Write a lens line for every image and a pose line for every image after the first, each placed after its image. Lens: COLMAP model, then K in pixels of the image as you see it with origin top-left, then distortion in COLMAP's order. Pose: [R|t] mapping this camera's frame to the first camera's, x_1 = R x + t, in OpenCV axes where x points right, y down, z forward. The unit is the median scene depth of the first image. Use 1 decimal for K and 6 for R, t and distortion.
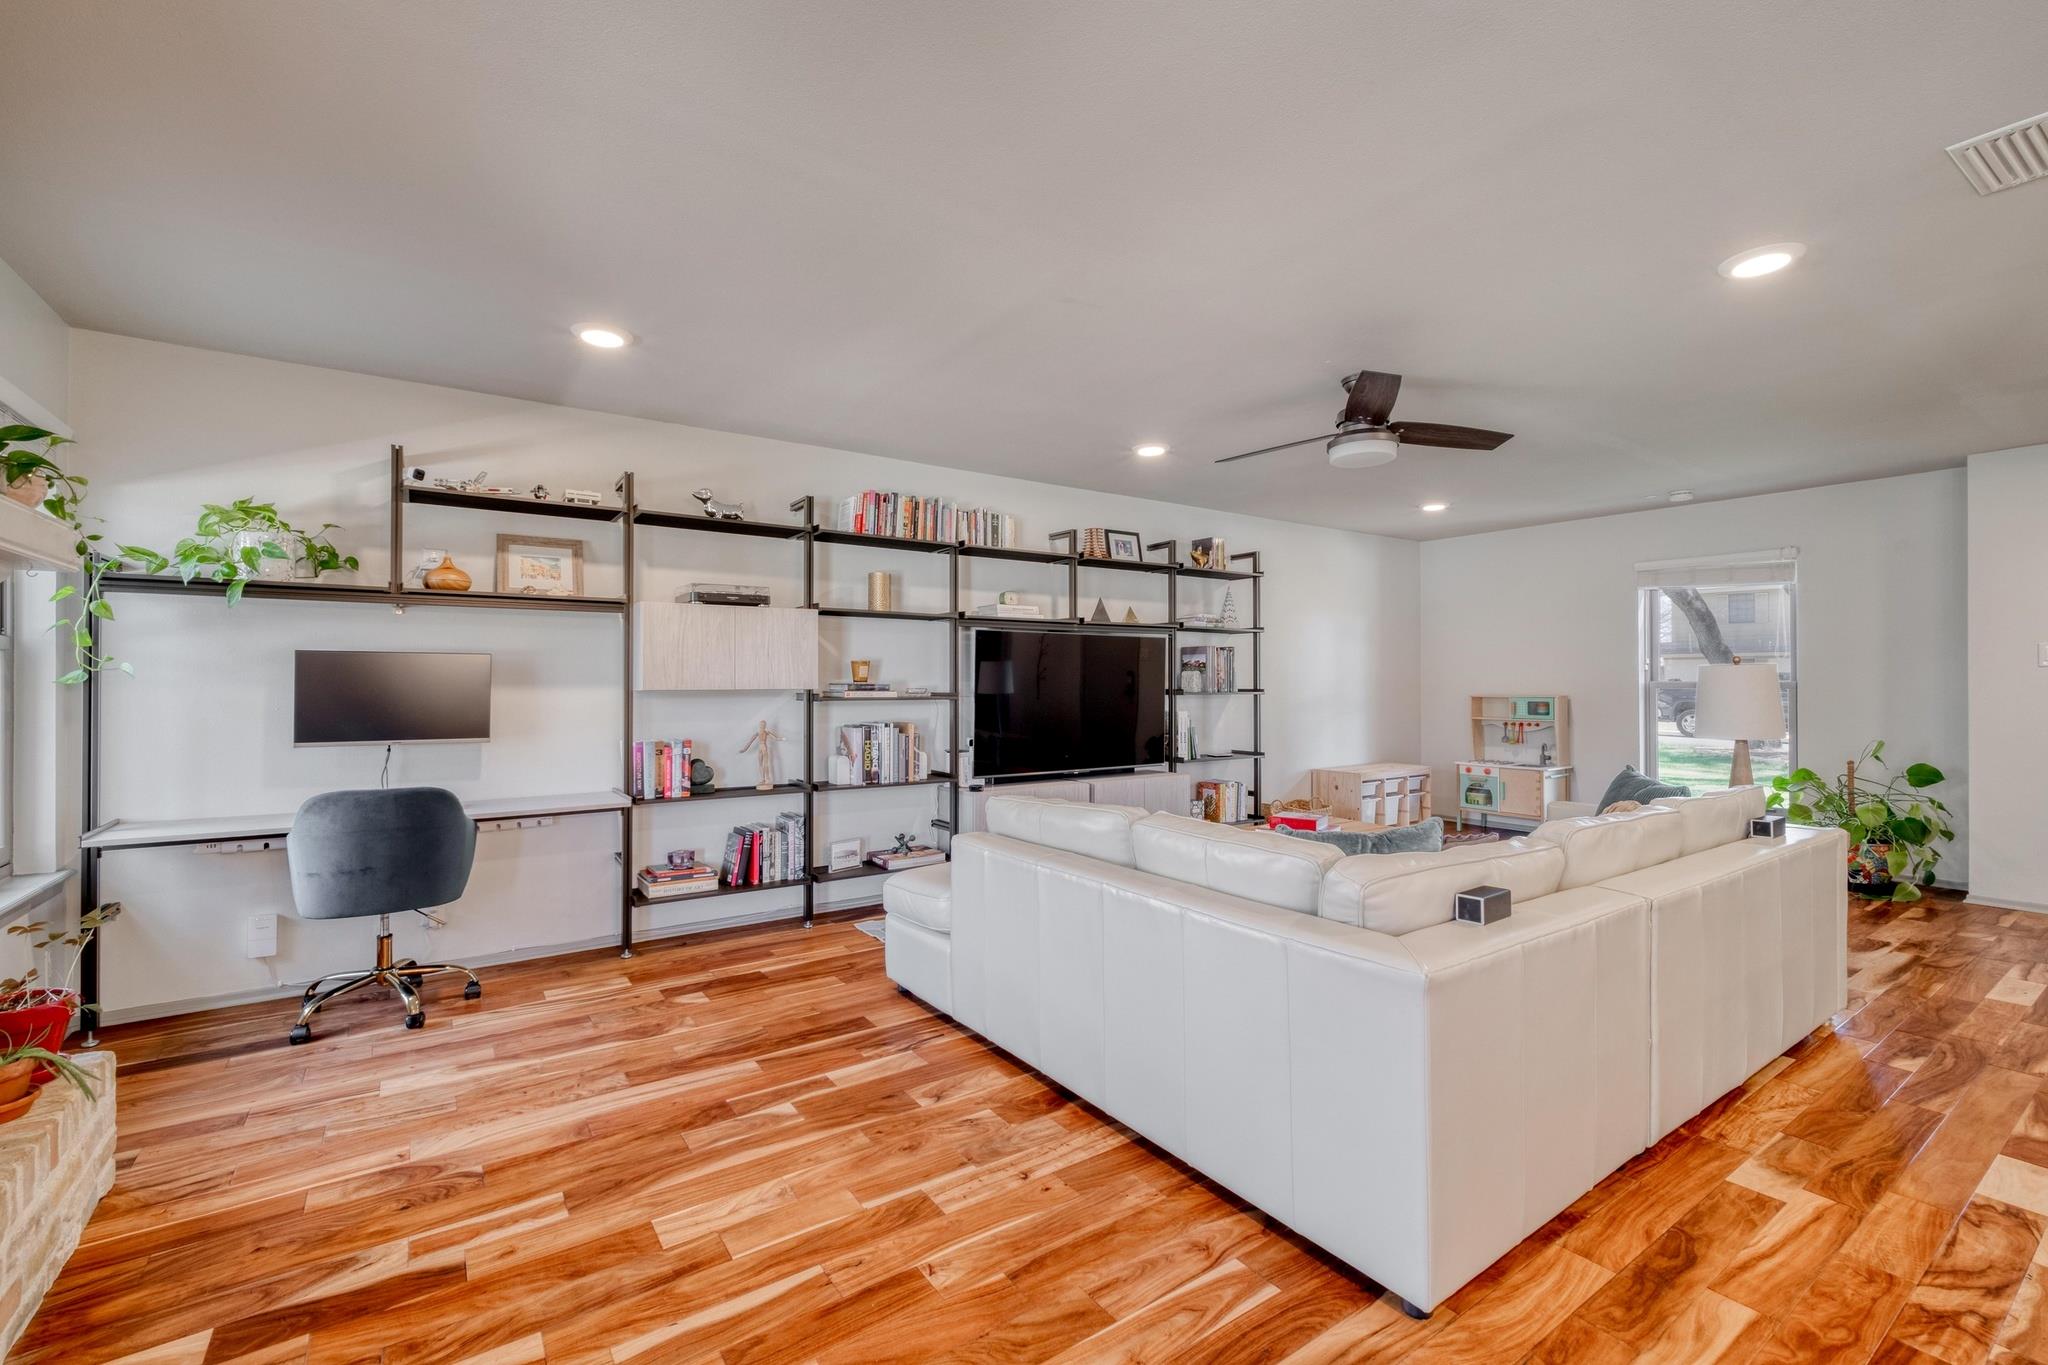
lens RADIAL K [[877.1, 0, 1029.3], [0, 877.1, 678.7], [0, 0, 1]] dist [0.001079, -0.000282]
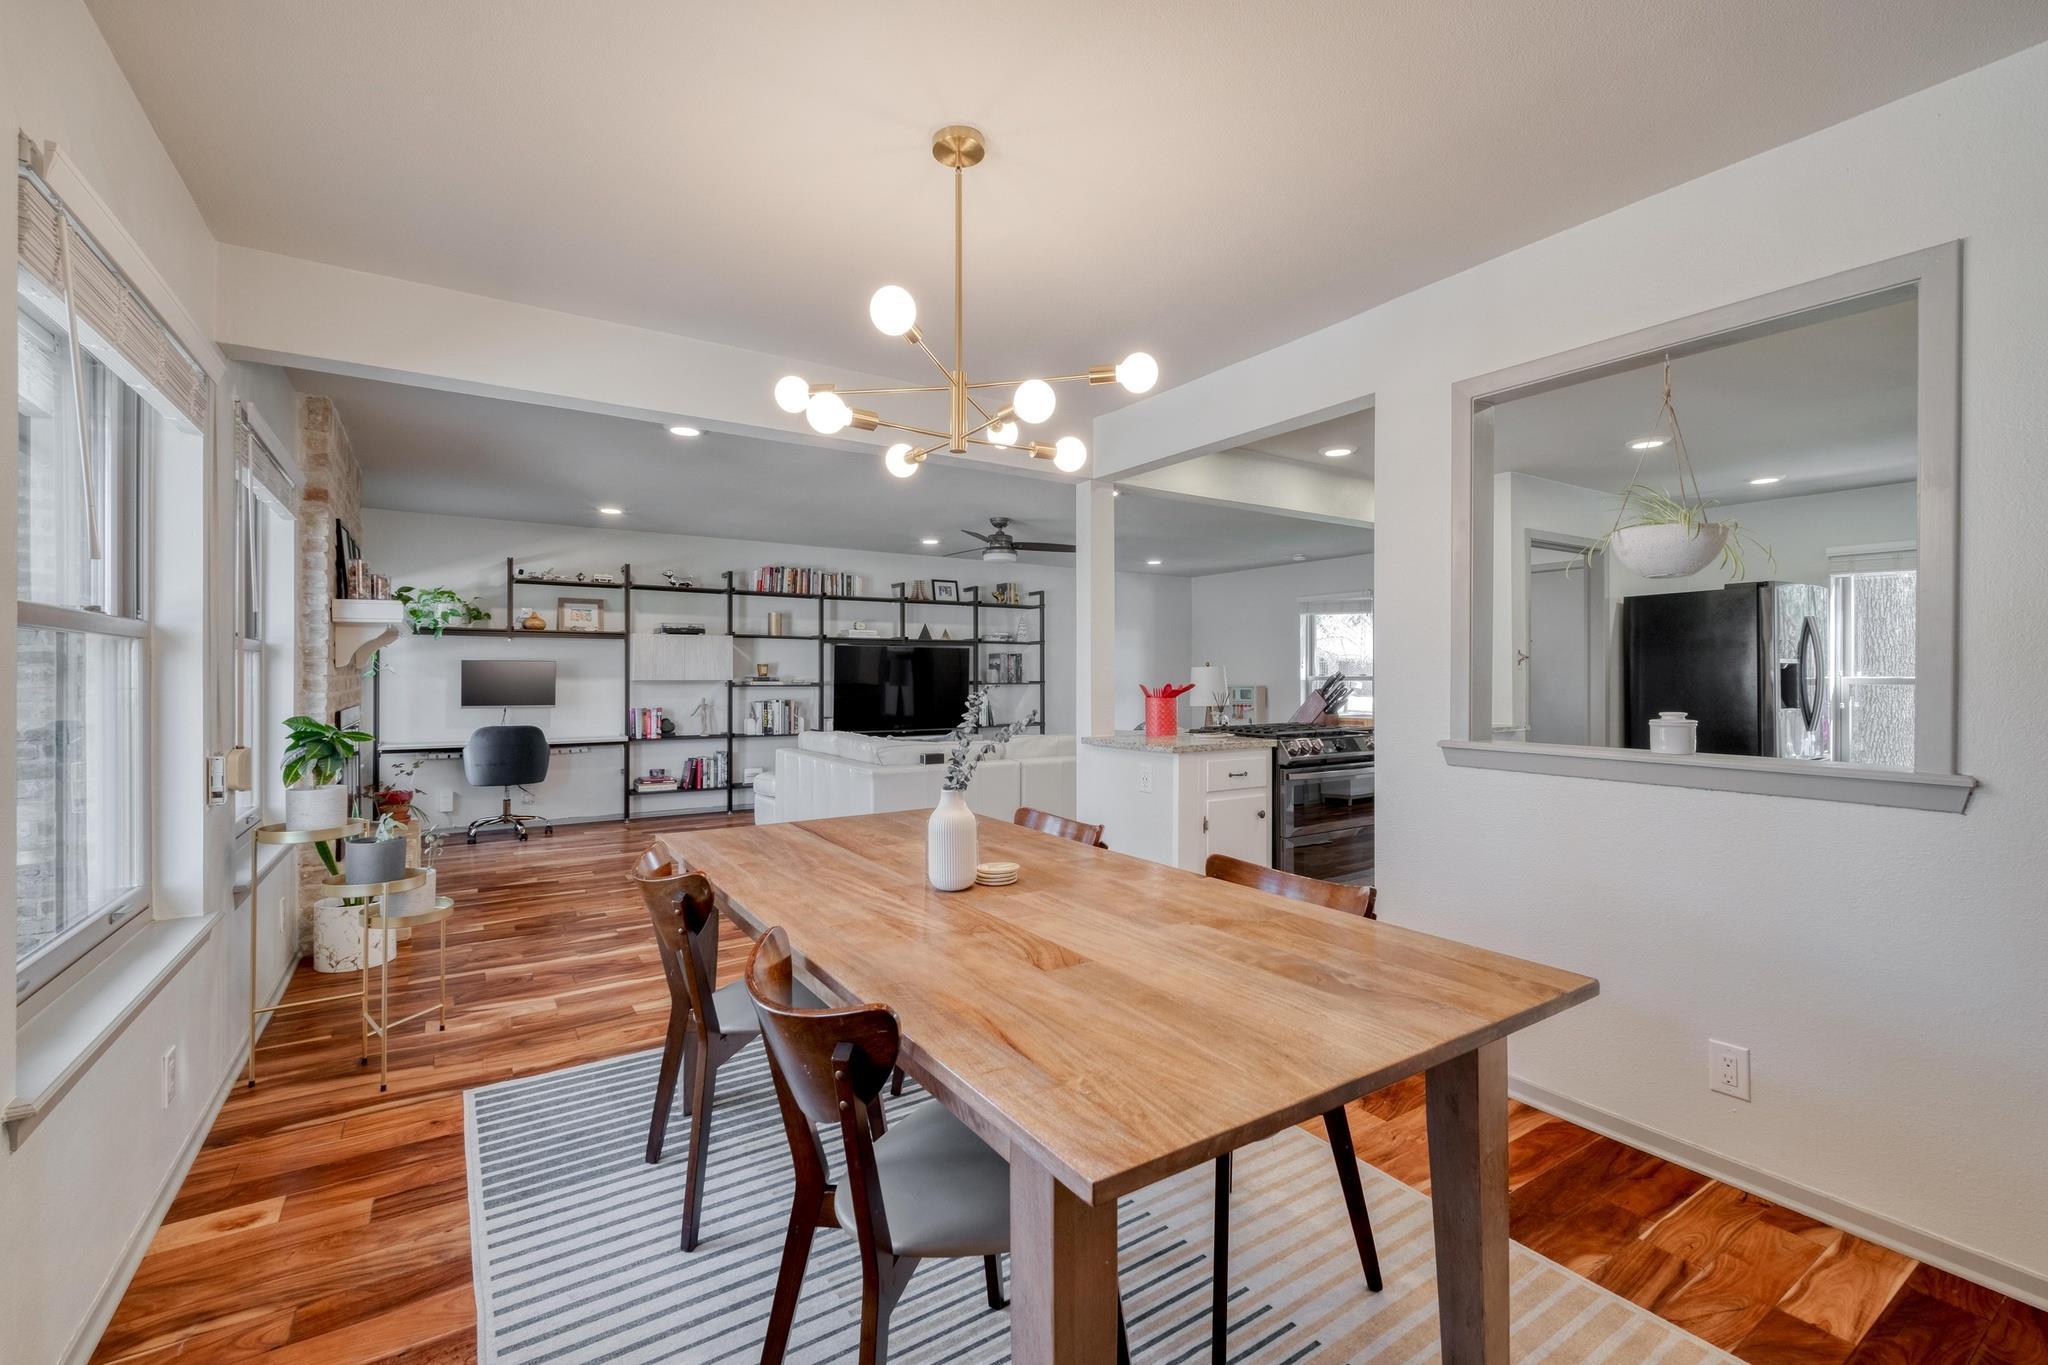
lens RADIAL K [[877.1, 0, 1029.3], [0, 877.1, 678.7], [0, 0, 1]] dist [0.001079, -0.000282]
pose [[0.999711, -0.001117, -0.024033, 0.403286], [0.001201, 0.999993, 0.003503, 0.003306], [0.024029, -0.003530, 0.999705, -0.769993]]
